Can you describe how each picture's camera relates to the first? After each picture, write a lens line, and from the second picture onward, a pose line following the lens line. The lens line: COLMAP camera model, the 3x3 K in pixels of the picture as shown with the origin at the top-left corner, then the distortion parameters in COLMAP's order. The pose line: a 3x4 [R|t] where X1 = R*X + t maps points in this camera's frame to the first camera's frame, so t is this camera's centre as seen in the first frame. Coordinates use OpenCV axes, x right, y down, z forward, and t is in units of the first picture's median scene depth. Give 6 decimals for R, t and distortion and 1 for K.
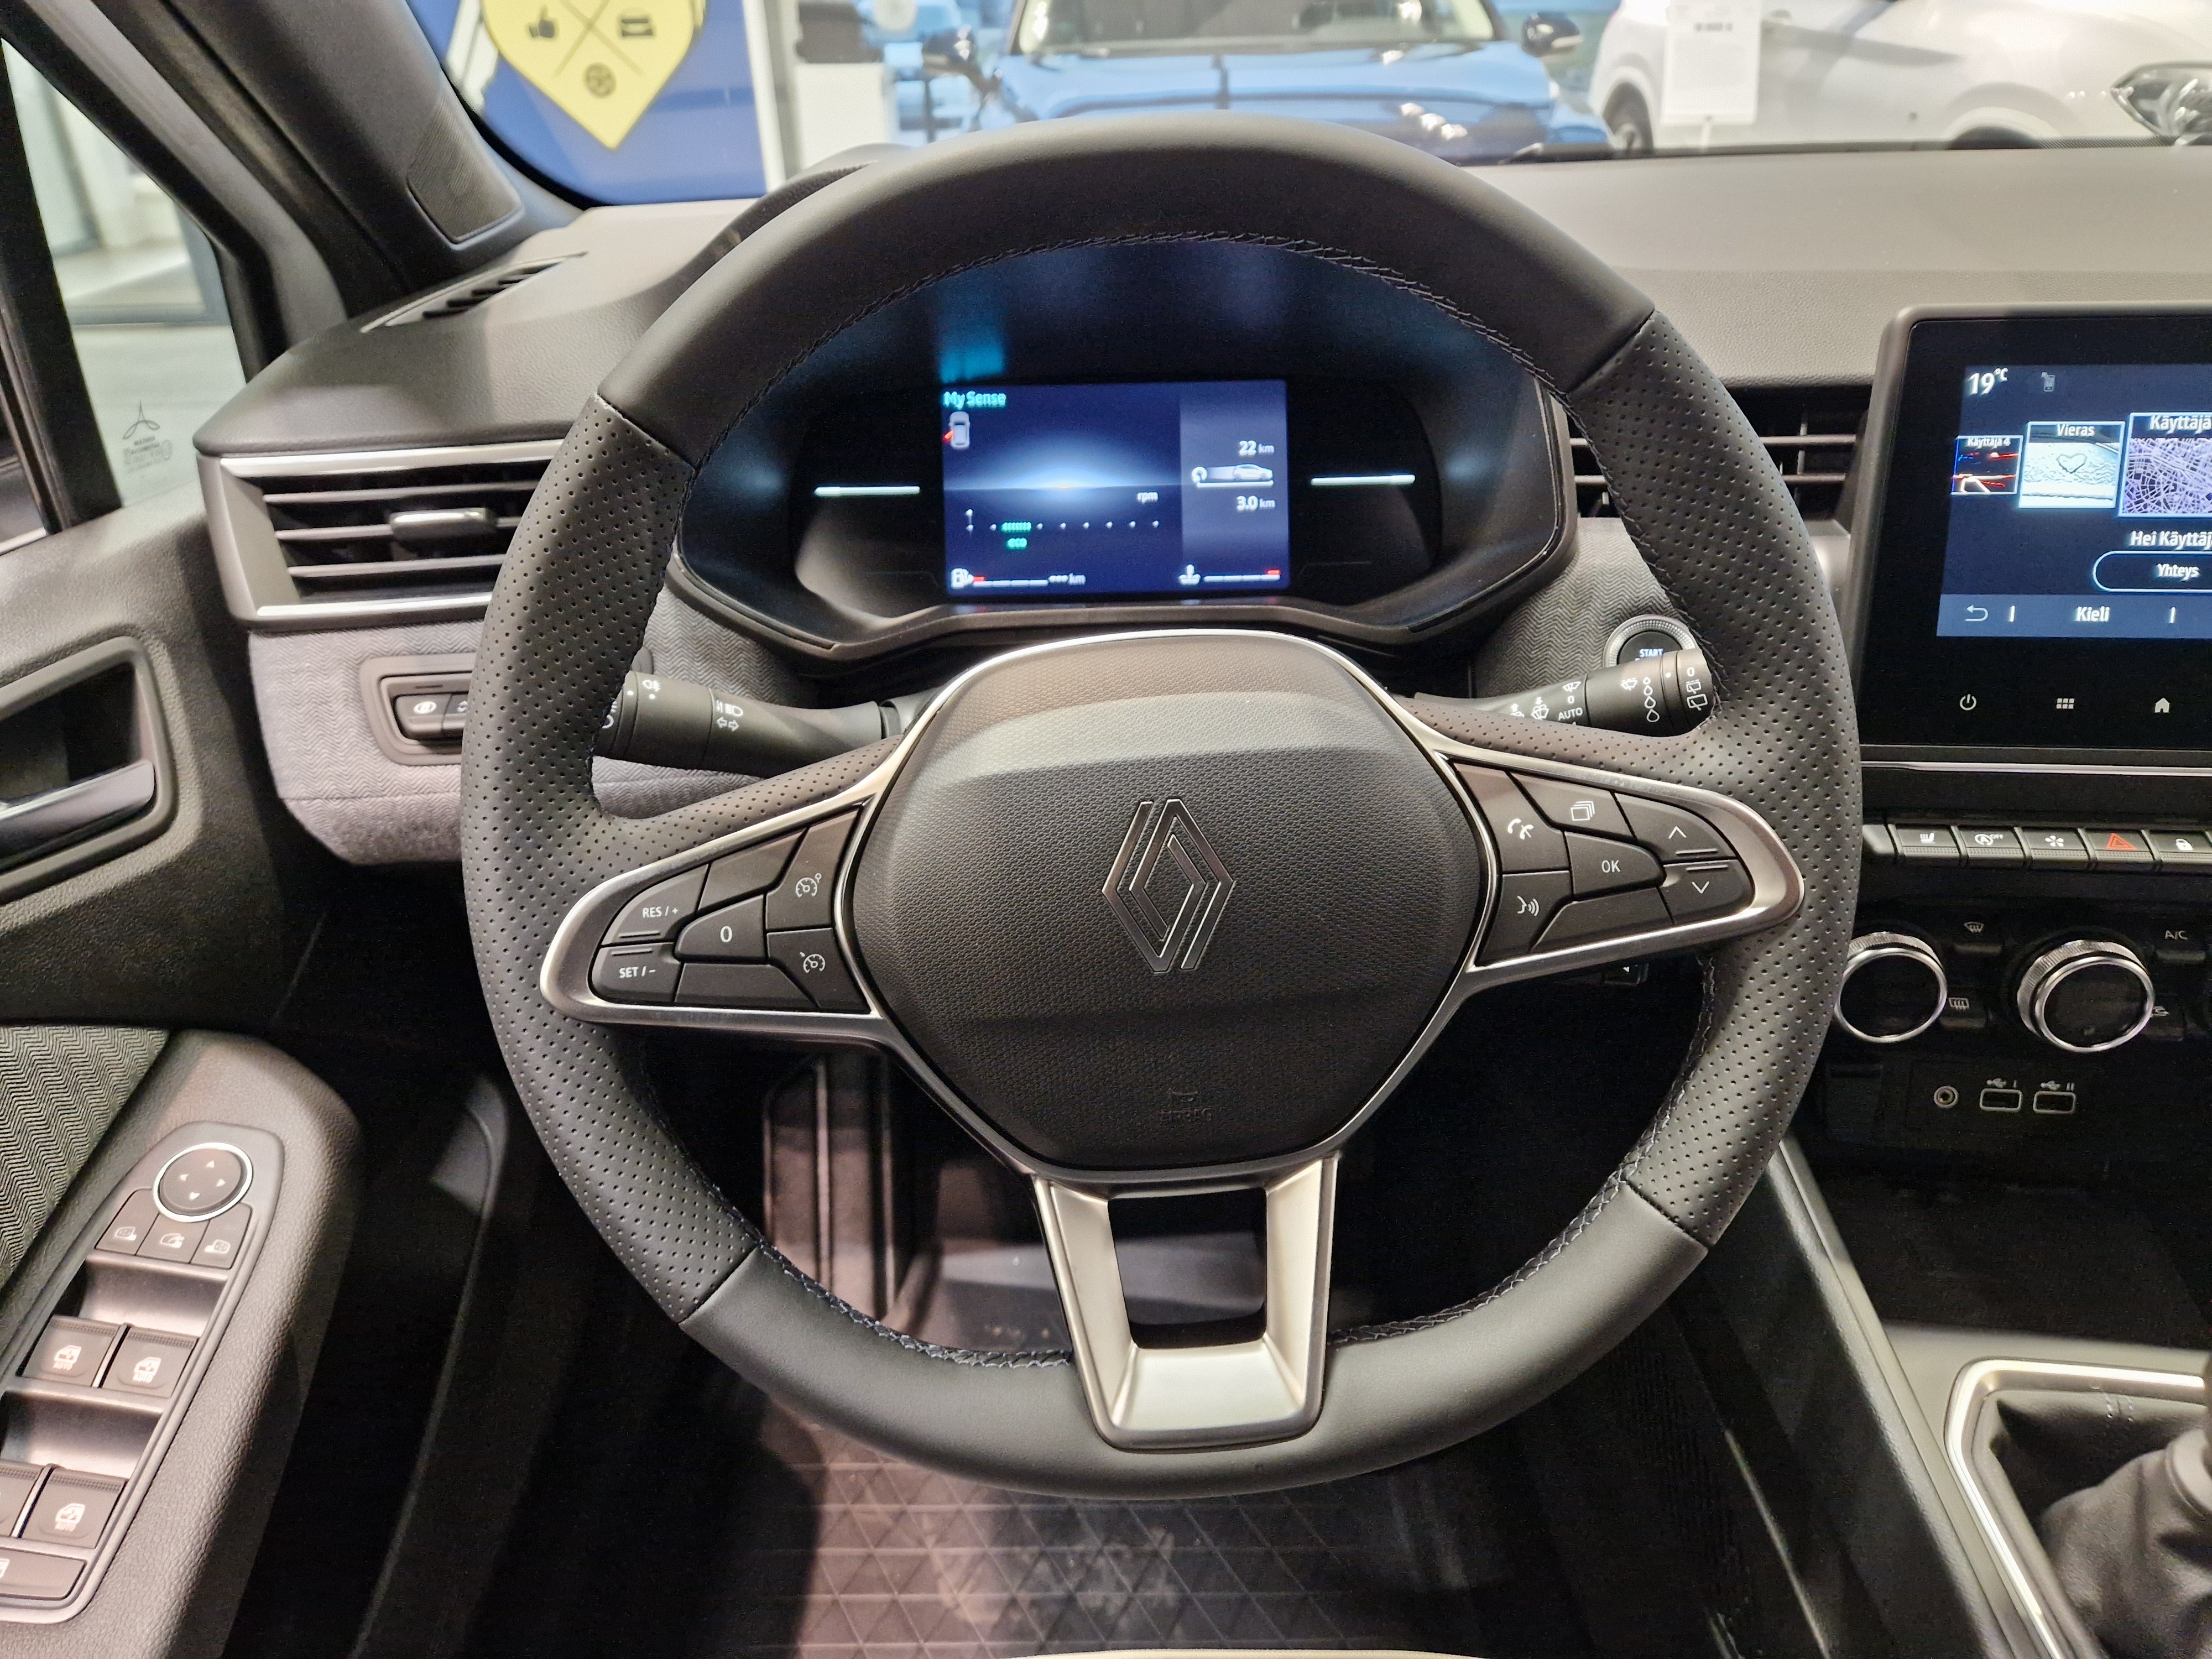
lens RADIAL K [[1505.2, 0, 1022.8], [0, 1505.2, 792.6], [0, 0, 1]] dist [0.034757, -0.038593]
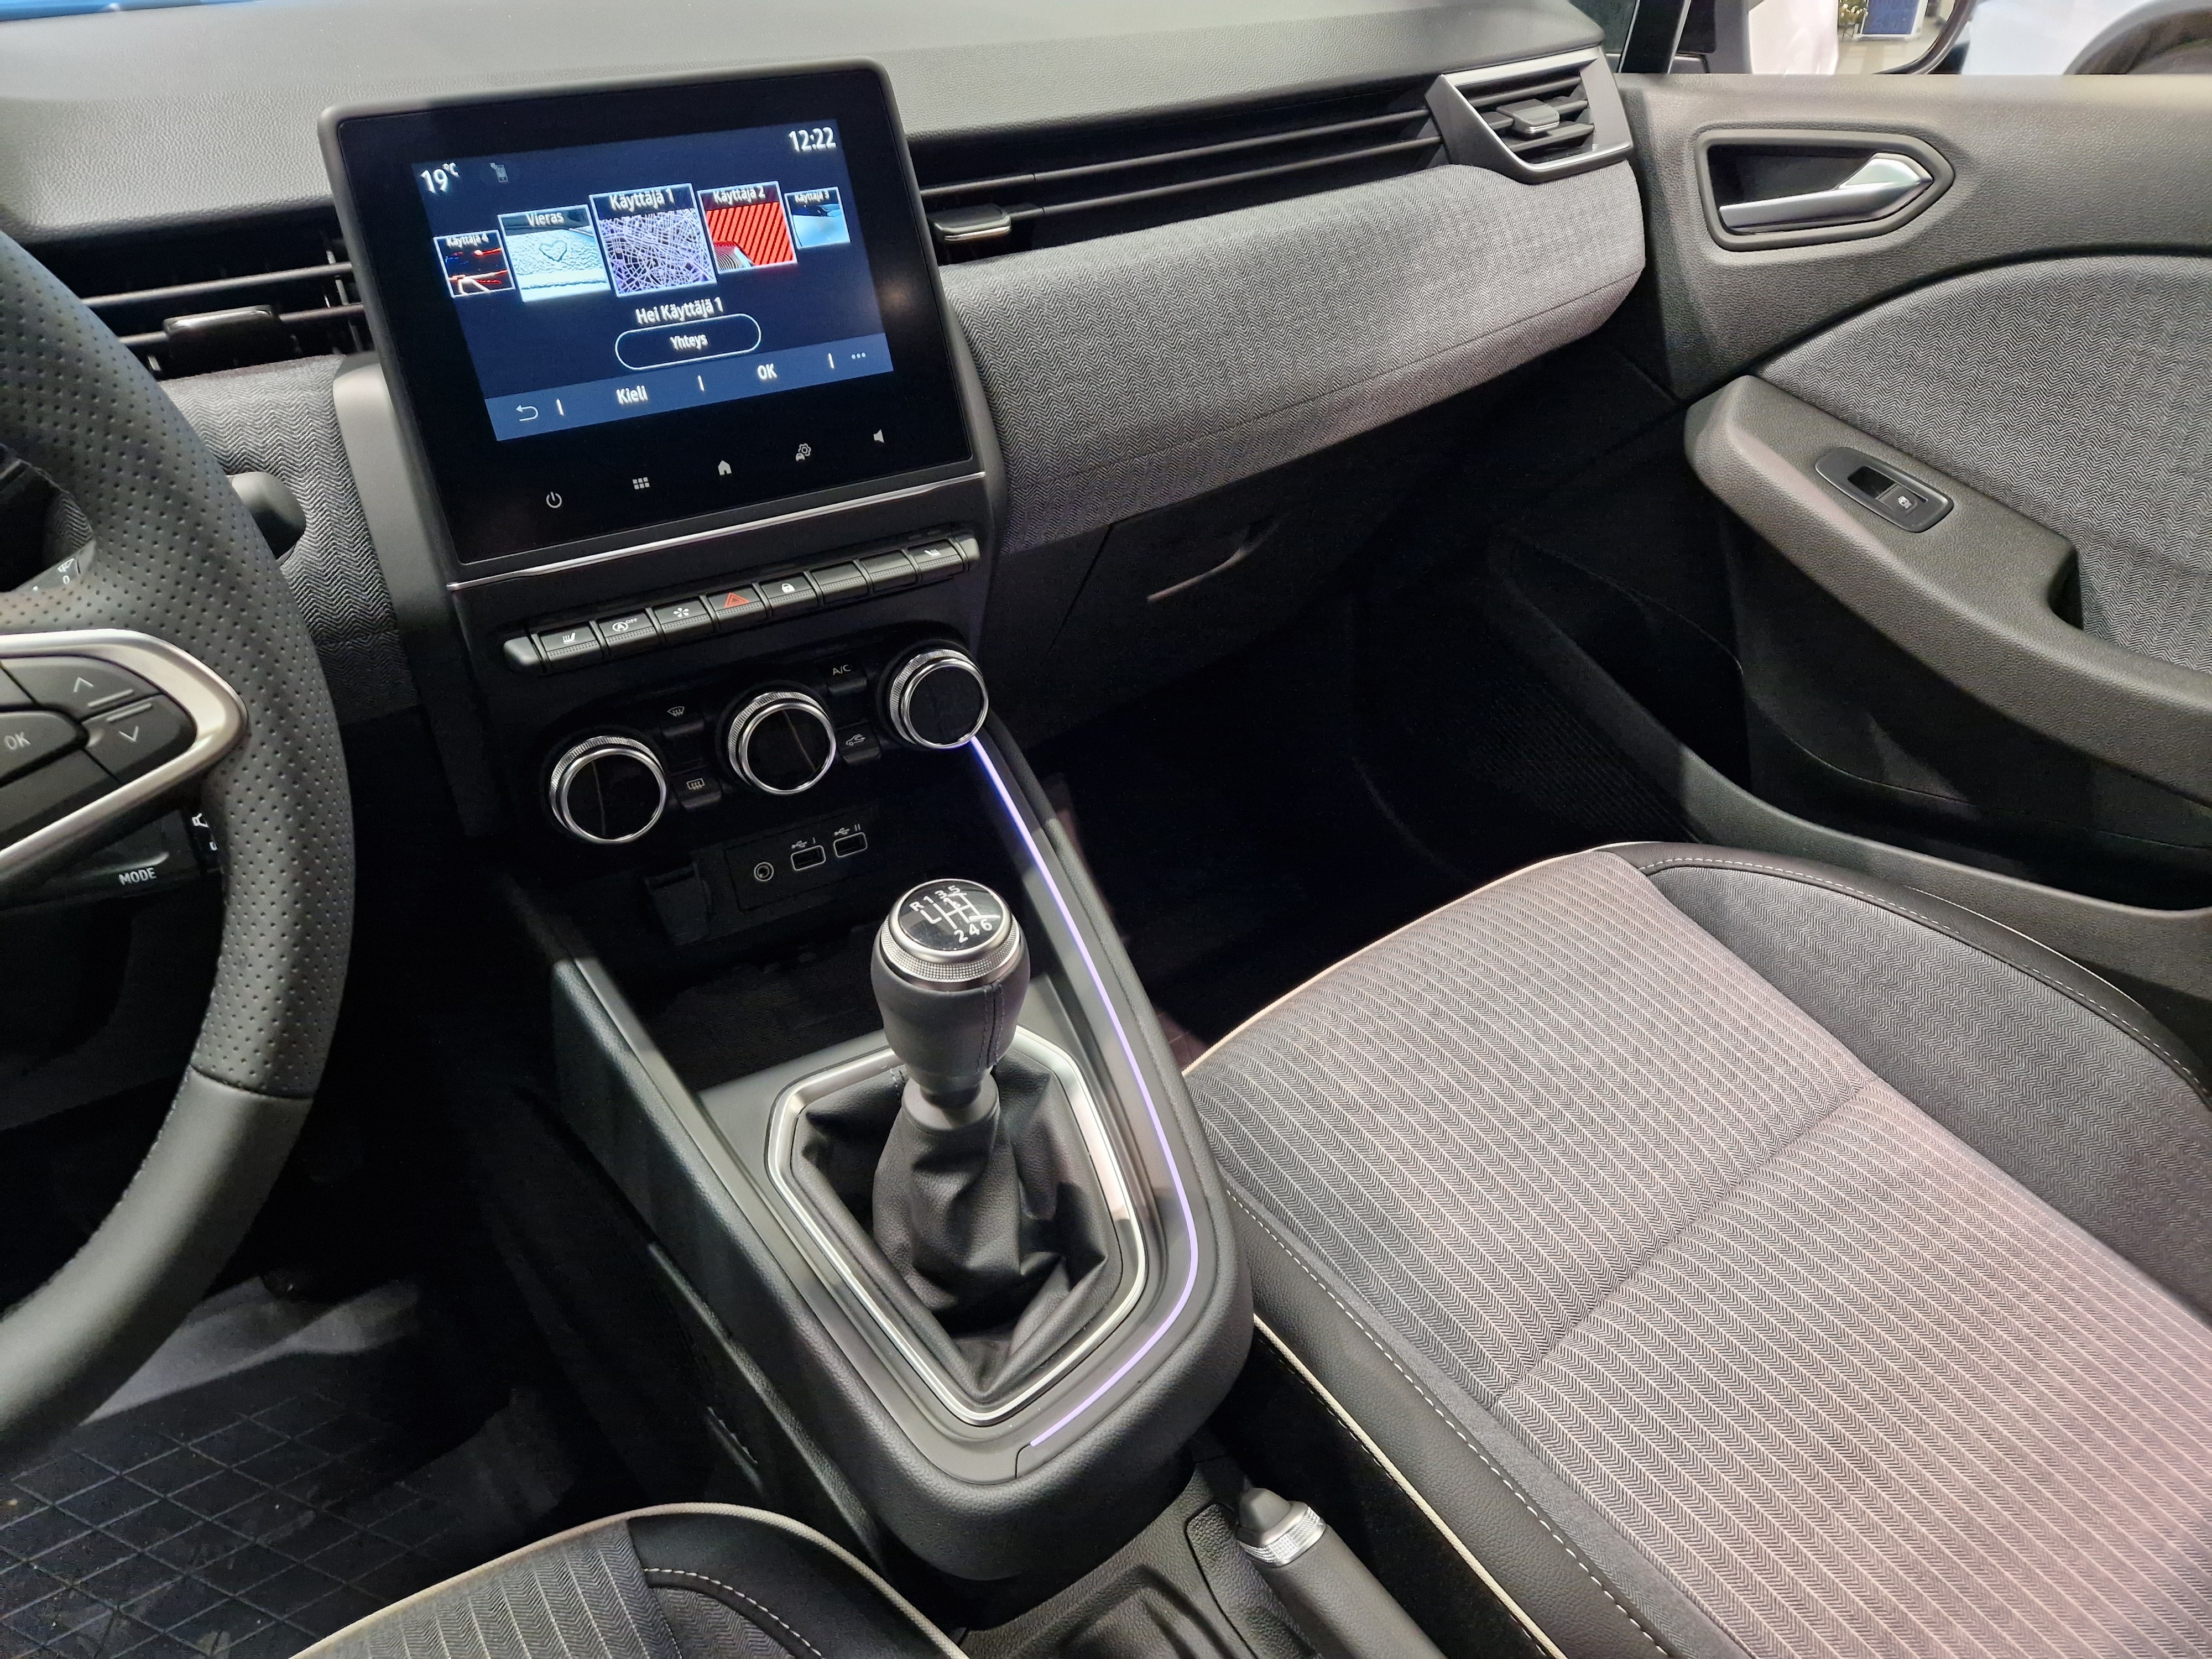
lens RADIAL K [[1505.2, 0, 1123.0], [0, 1505.2, 840.9], [0, 0, 1]] dist [0.034757, -0.038593]
pose [[0.788750, -0.317710, 0.526245, 0.322906], [0.284338, 0.947558, 0.145895, 0.122672], [-0.545000, 0.034557, 0.837723, -0.063852]]
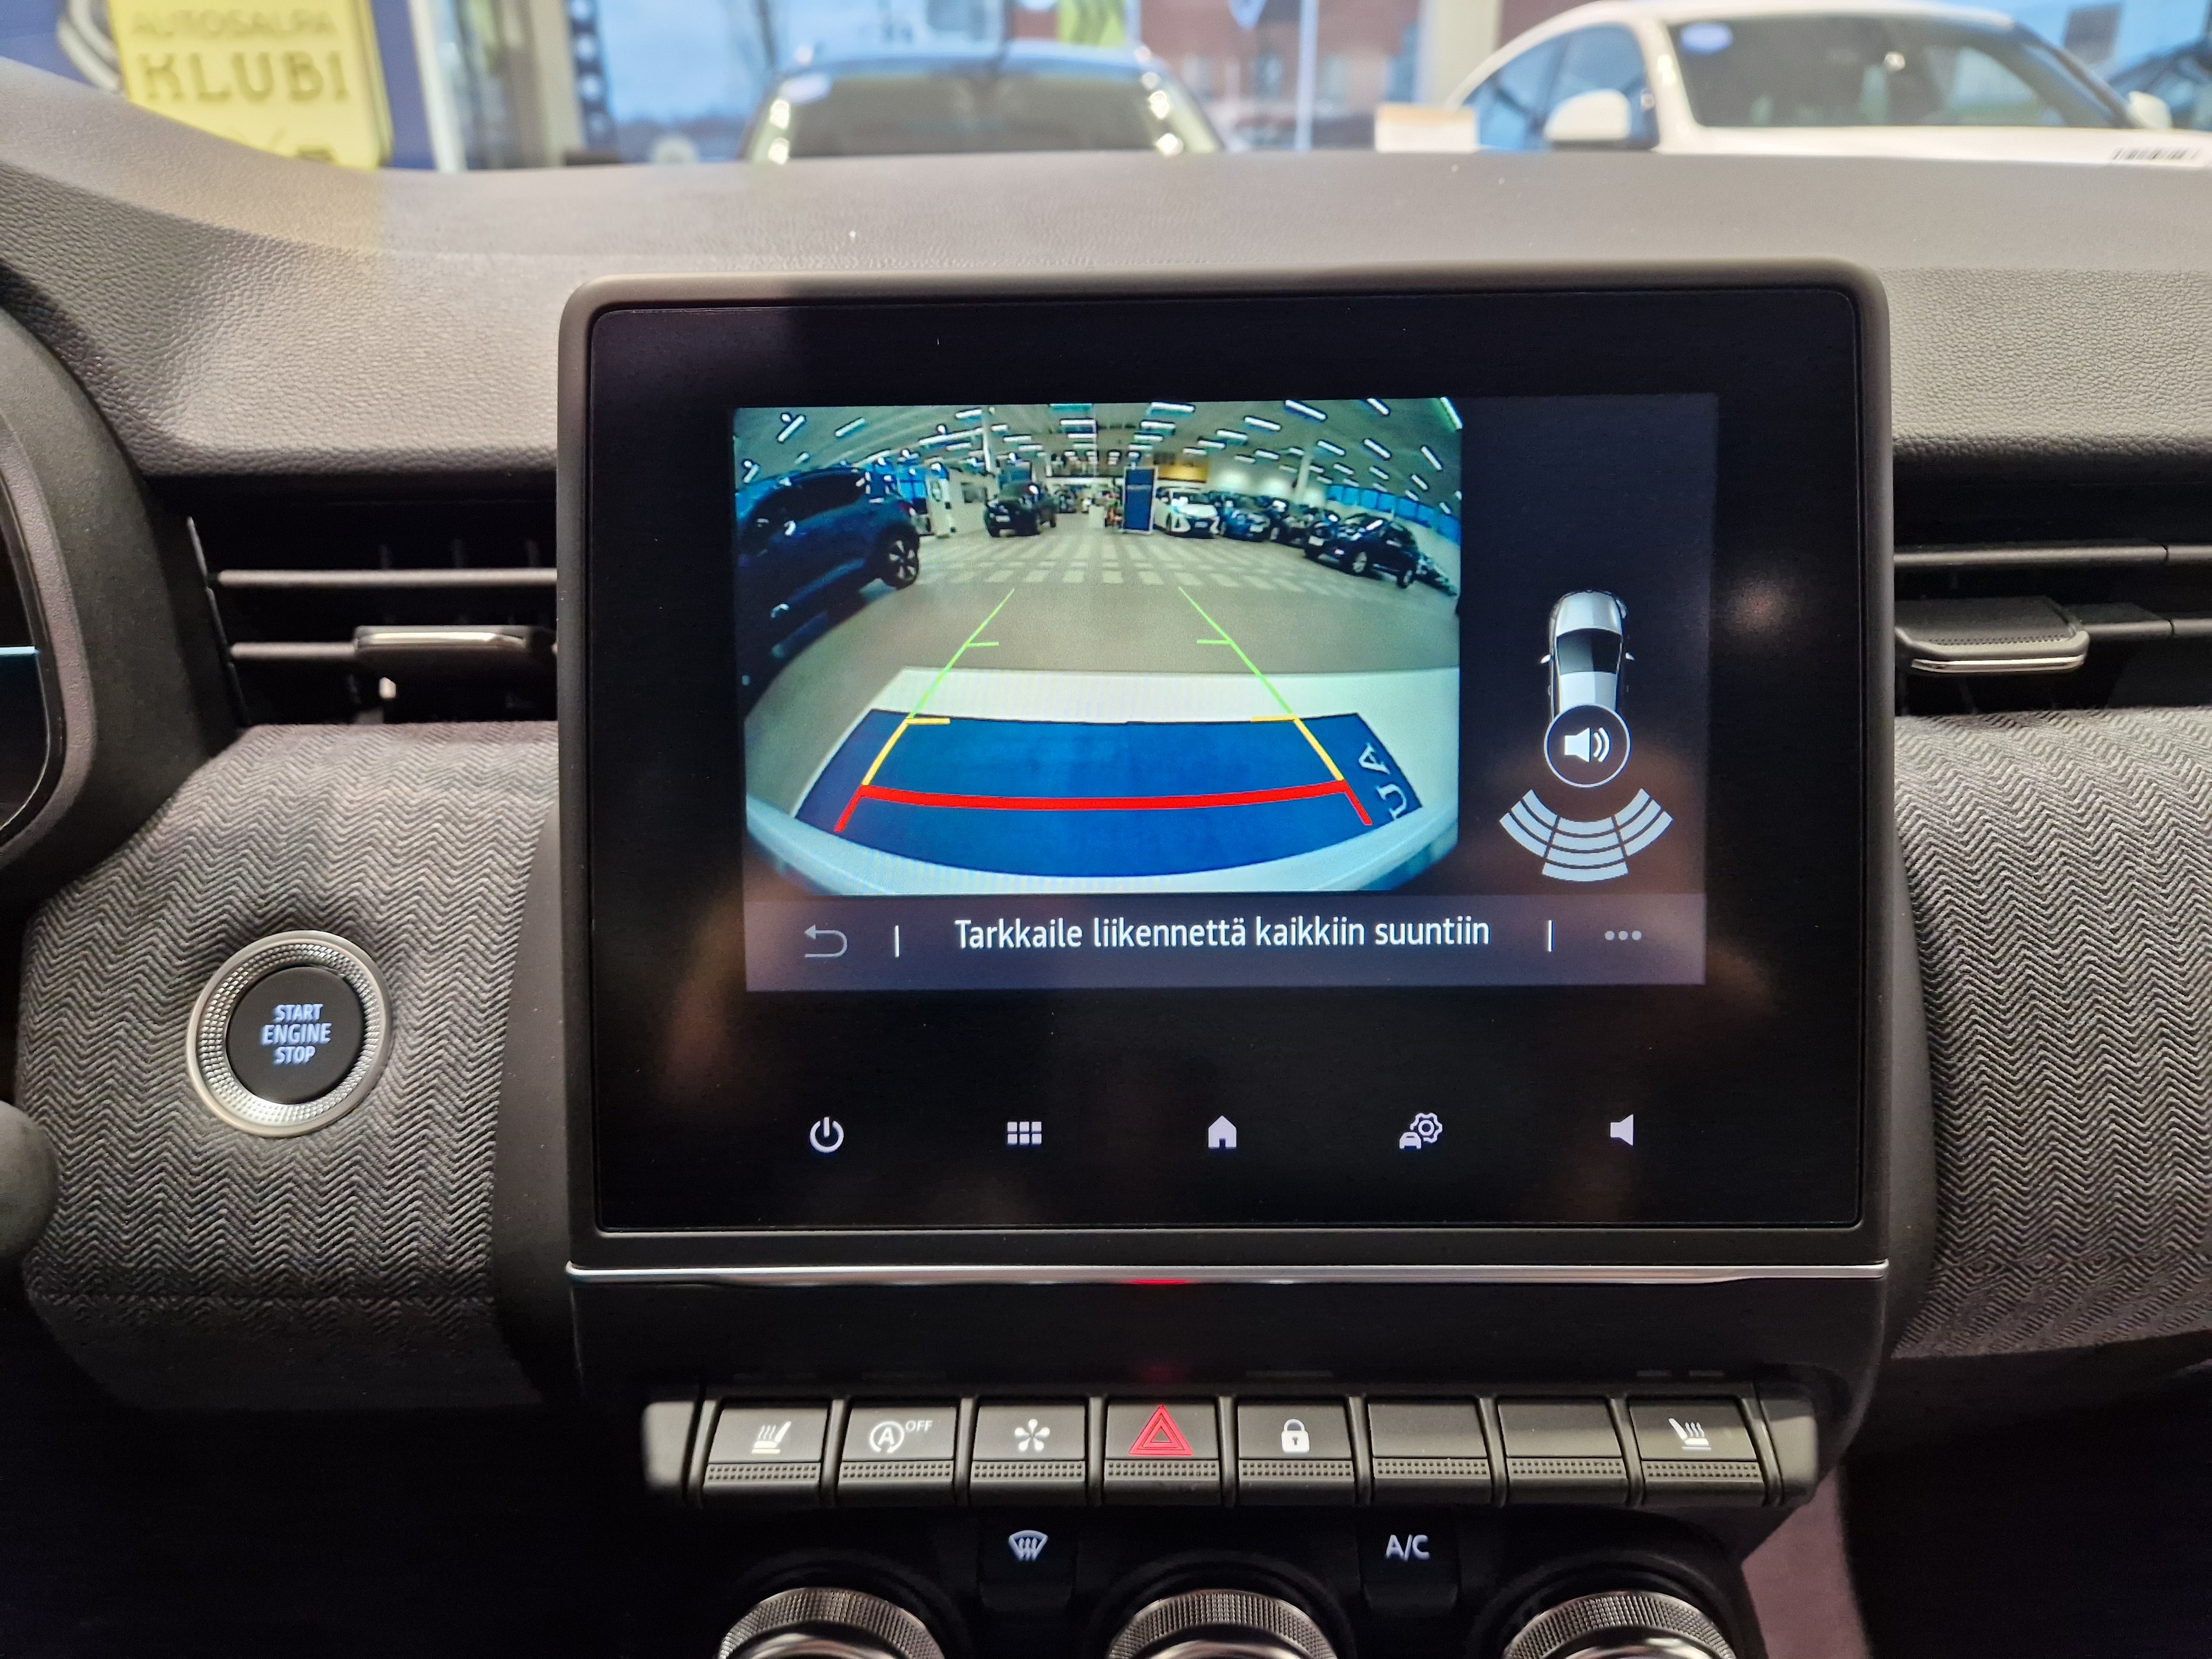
lens RADIAL K [[1505.2, 0, 1108.2], [0, 1505.2, 841.9], [0, 0, 1]] dist [0.034757, -0.038593]
pose [[0.993640, -0.018276, 0.111114, 0.677052], [0.027340, 0.996371, -0.080602, -0.111208], [-0.109238, 0.083127, 0.990534, 0.549556]]
